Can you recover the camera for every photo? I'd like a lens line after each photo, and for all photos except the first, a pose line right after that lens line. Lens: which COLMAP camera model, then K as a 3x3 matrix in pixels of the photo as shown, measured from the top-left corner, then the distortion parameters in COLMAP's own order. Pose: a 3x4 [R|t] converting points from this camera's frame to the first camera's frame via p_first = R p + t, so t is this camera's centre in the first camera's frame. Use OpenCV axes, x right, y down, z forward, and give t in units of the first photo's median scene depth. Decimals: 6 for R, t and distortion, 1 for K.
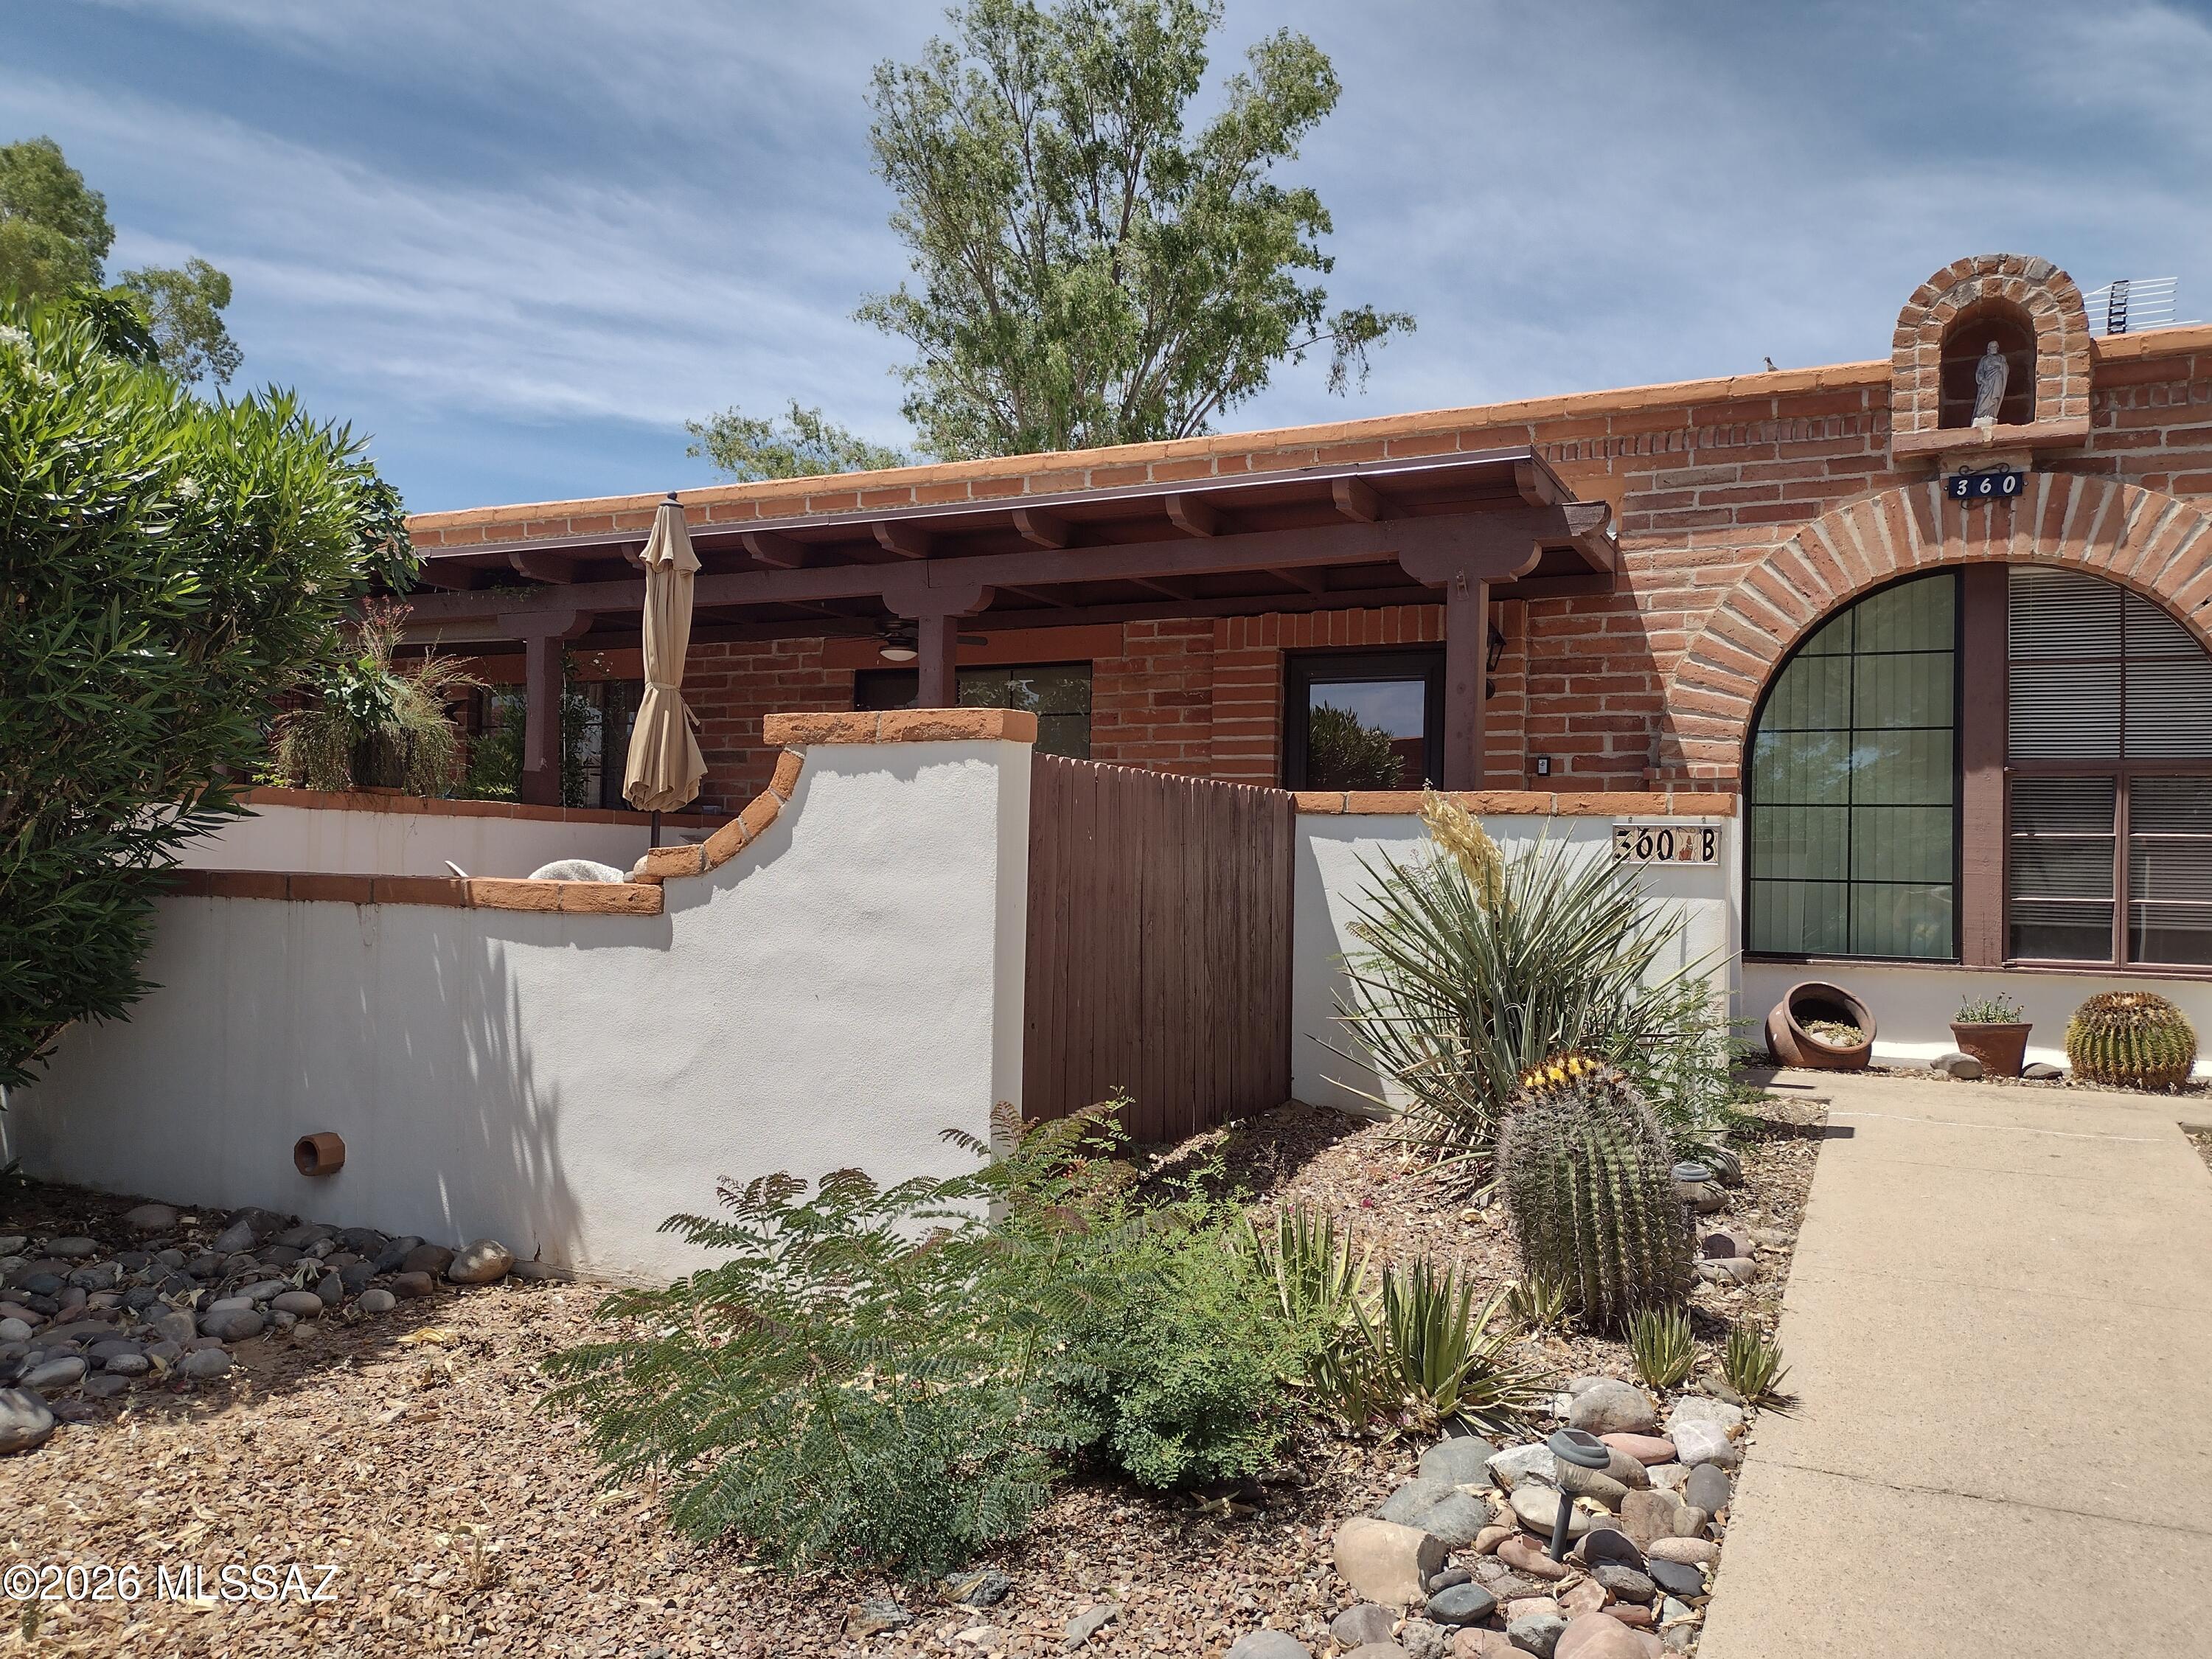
lens RADIAL K [[1614.8, 0, 1106.0], [0, 1614.8, 829.5], [0, 0, 1]] dist [0.075813, -0.106863]
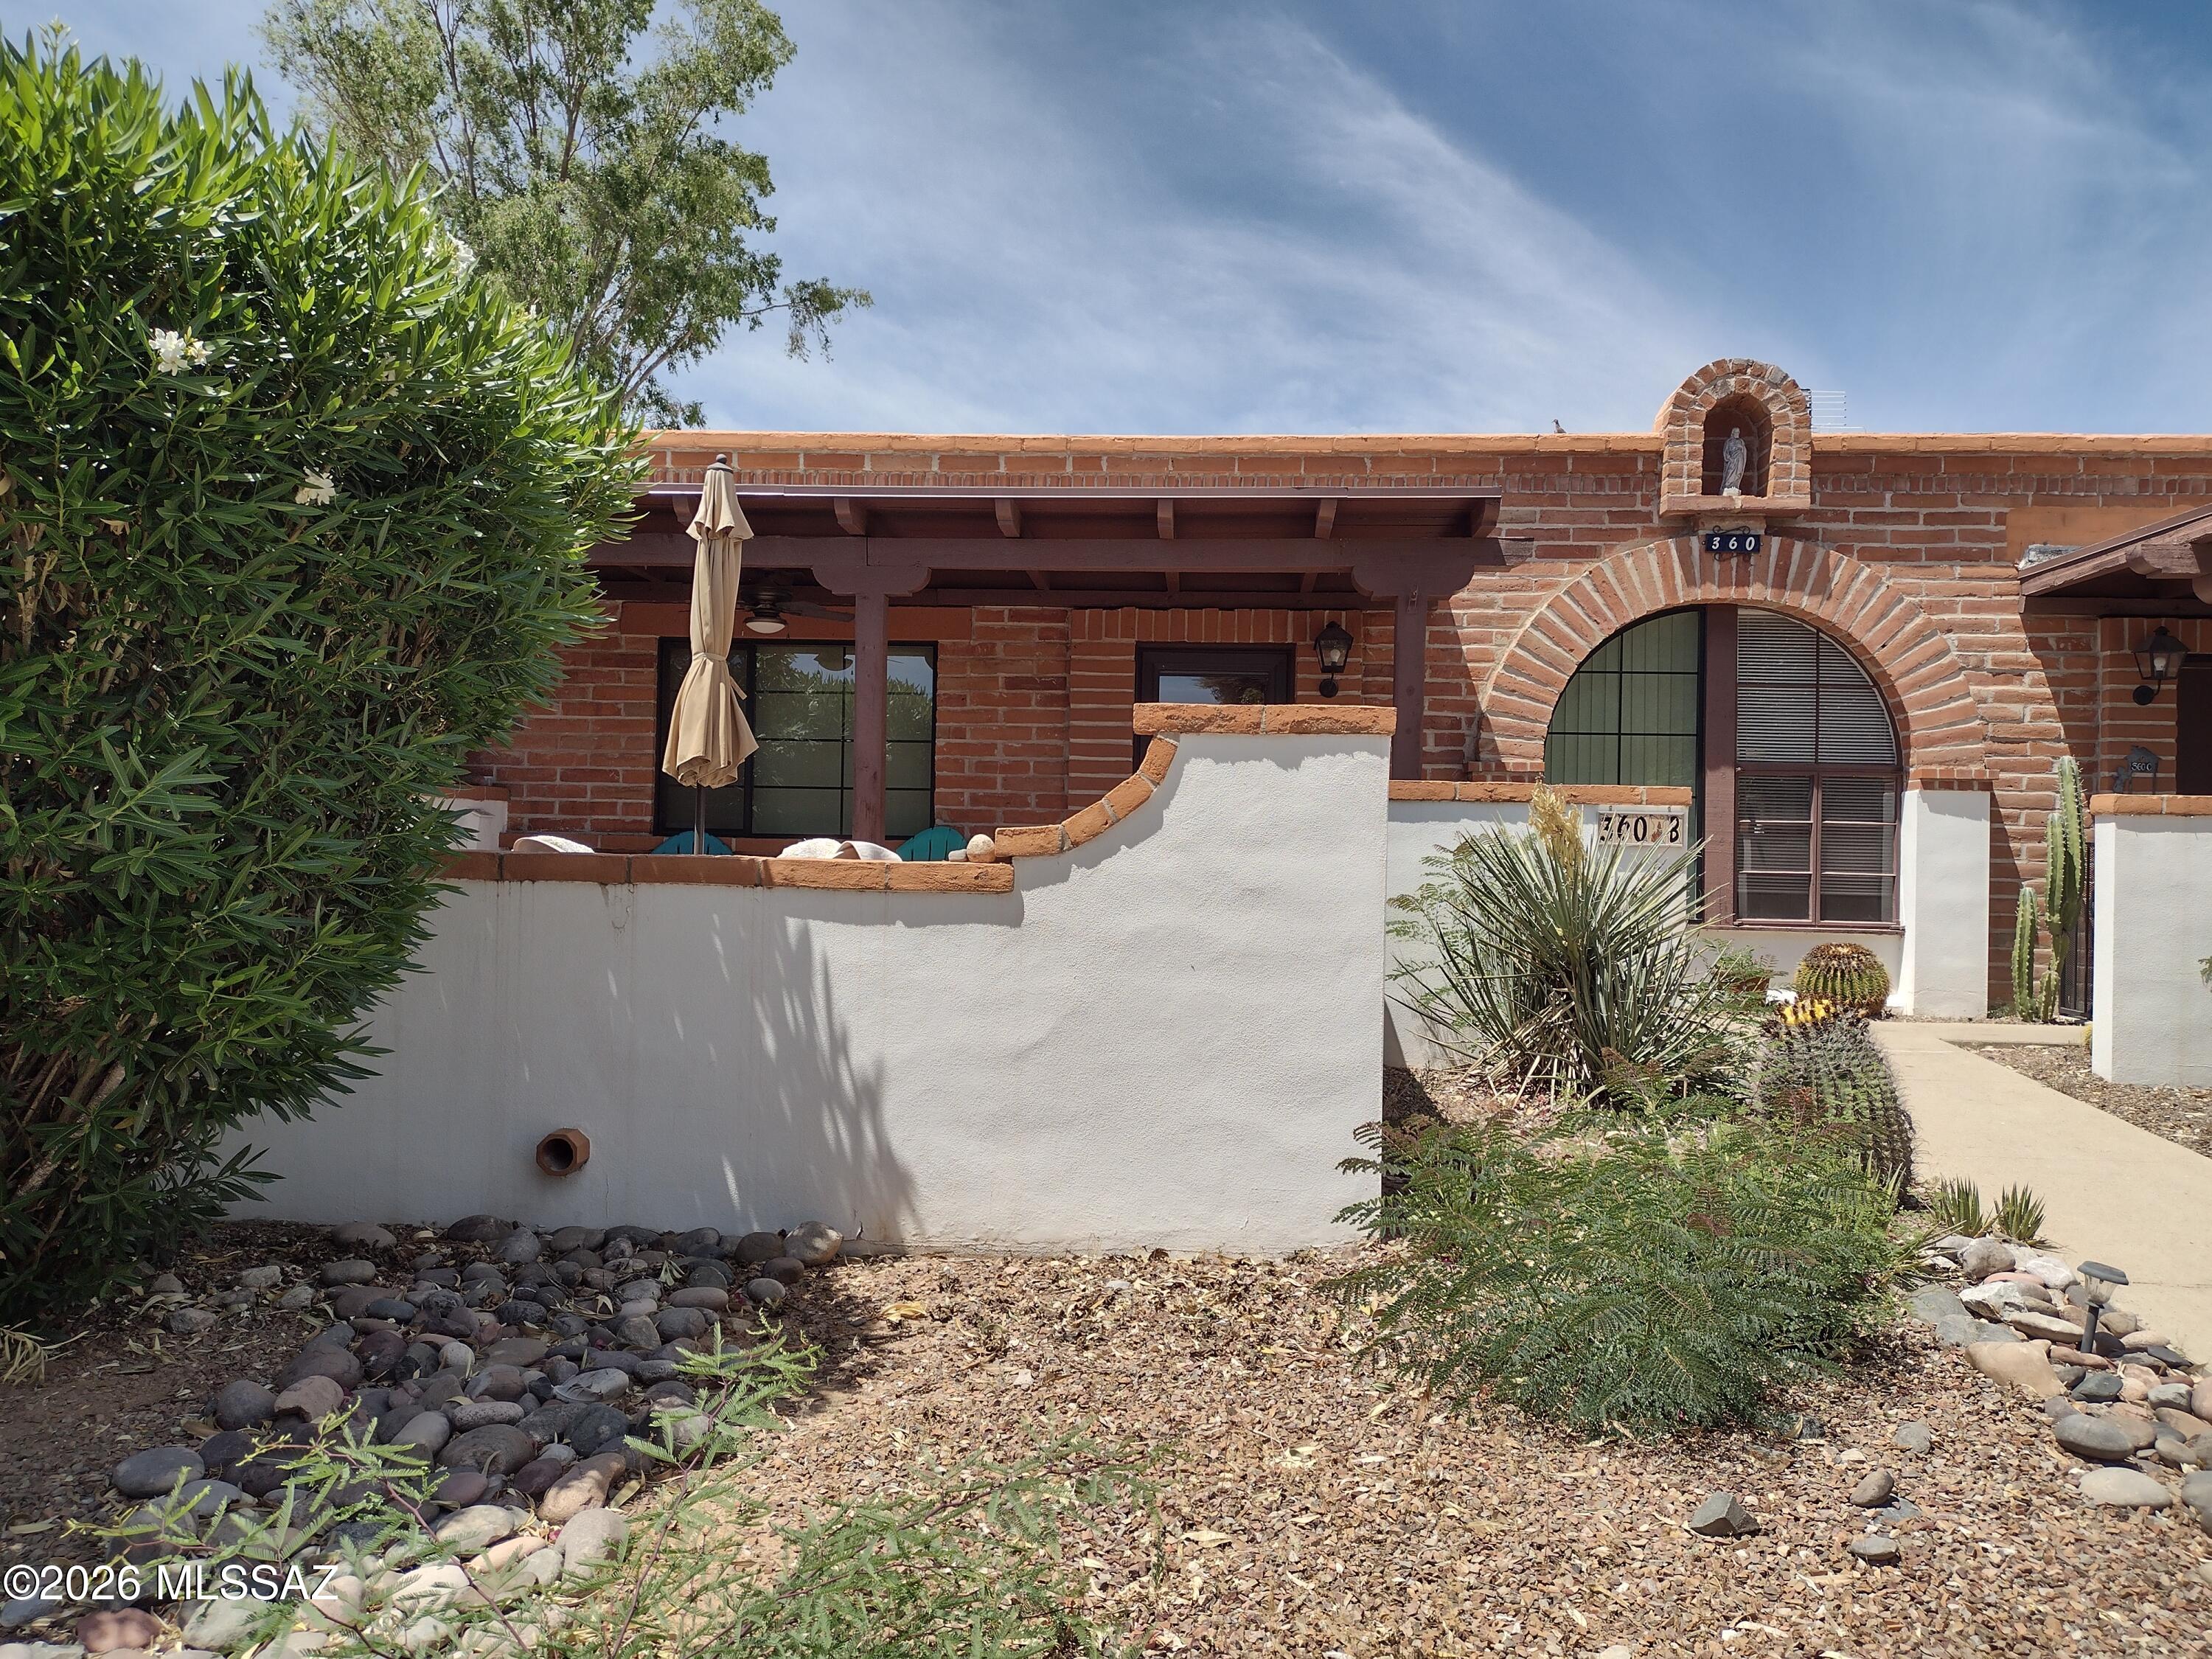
lens RADIAL K [[1615.1, 0, 1077.8], [0, 1615.1, 831.6], [0, 0, 1]] dist [0.120554, -0.223025]
pose [[0.926093, 0.005746, 0.377251, -0.397159], [-0.012368, 0.999809, 0.015134, -0.001549], [-0.377092, -0.018681, 0.925988, 0.019236]]
